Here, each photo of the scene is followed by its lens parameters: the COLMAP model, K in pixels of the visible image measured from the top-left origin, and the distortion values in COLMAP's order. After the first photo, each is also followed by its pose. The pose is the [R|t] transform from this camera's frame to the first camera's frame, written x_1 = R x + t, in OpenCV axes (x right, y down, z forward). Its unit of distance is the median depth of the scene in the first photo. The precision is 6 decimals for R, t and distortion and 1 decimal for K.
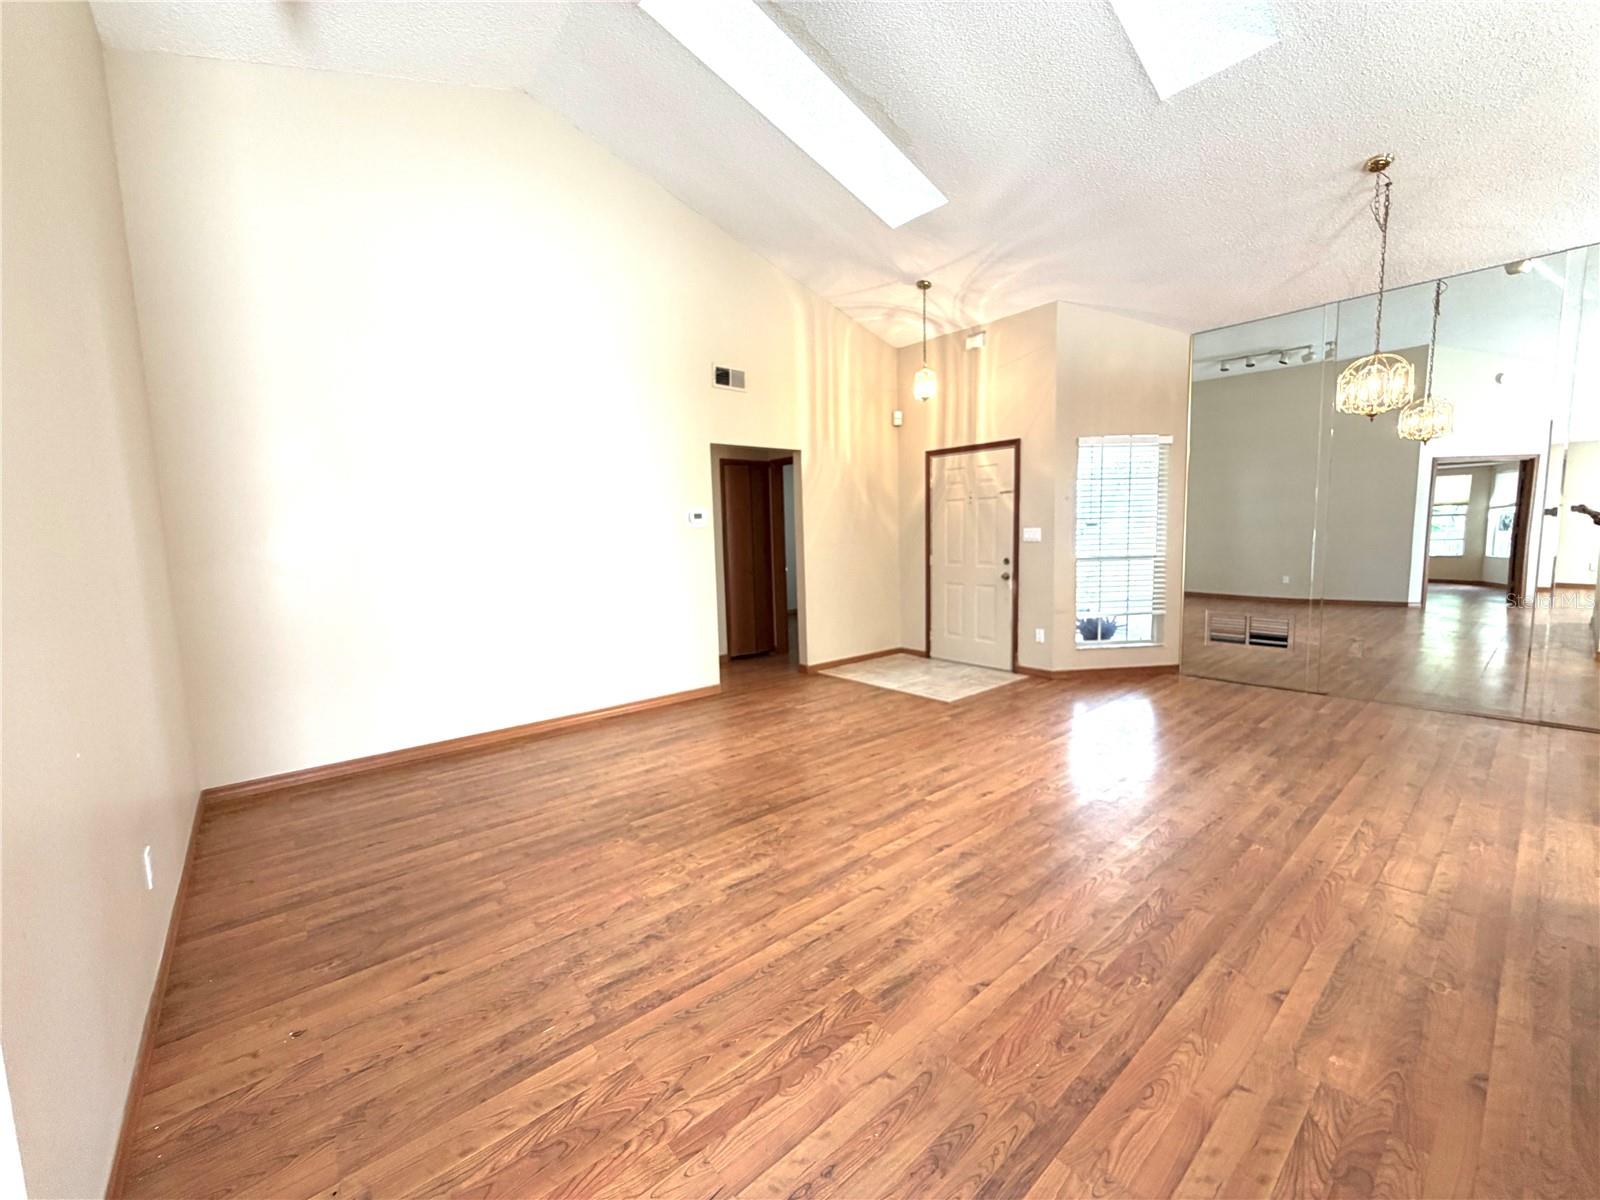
lens RADIAL K [[639.7, 0, 798.6], [0, 639.7, 601.5], [0, 0, 1]] dist [0.002094, 0.000088]
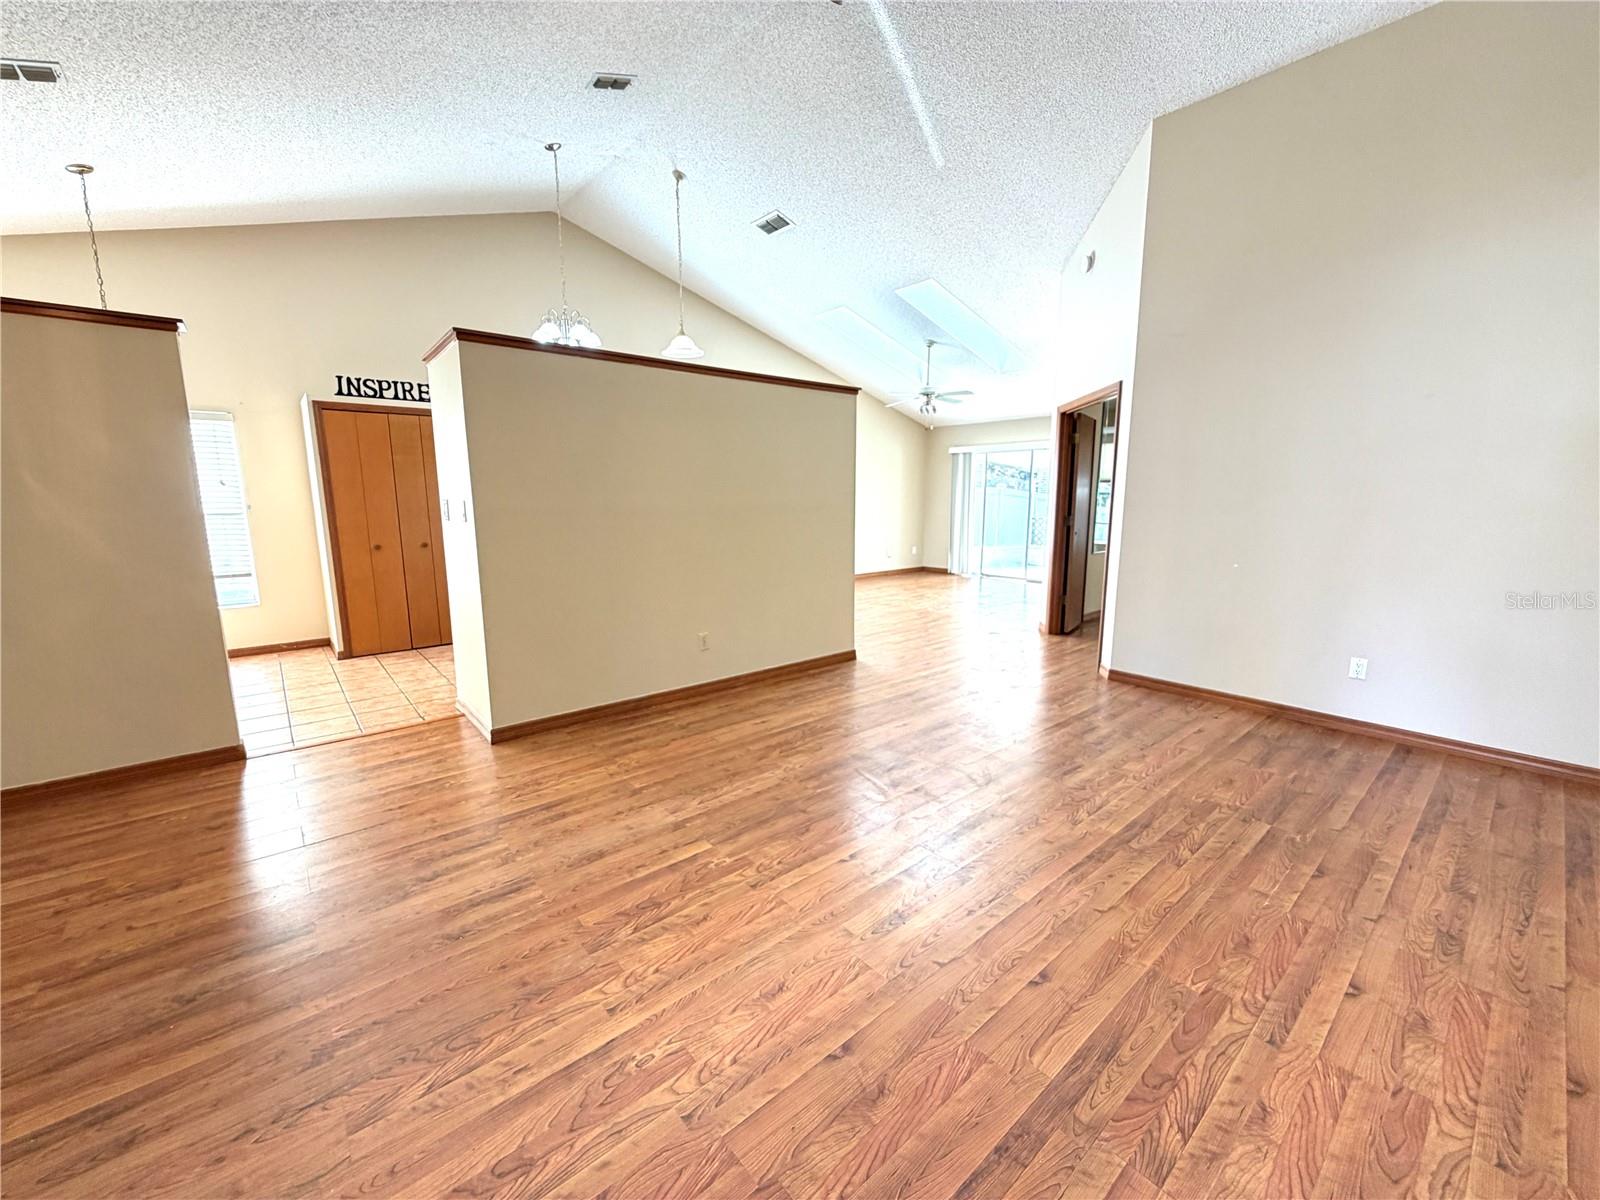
lens RADIAL K [[639.7, 0, 795.2], [0, 639.7, 600.6], [0, 0, 1]] dist [0.002094, 0.000088]
pose [[-0.999548, 0.028835, 0.008458, 0.379183], [0.030049, 0.960983, 0.274969, -0.214131], [-0.000199, 0.275099, -0.961416, 1.813830]]
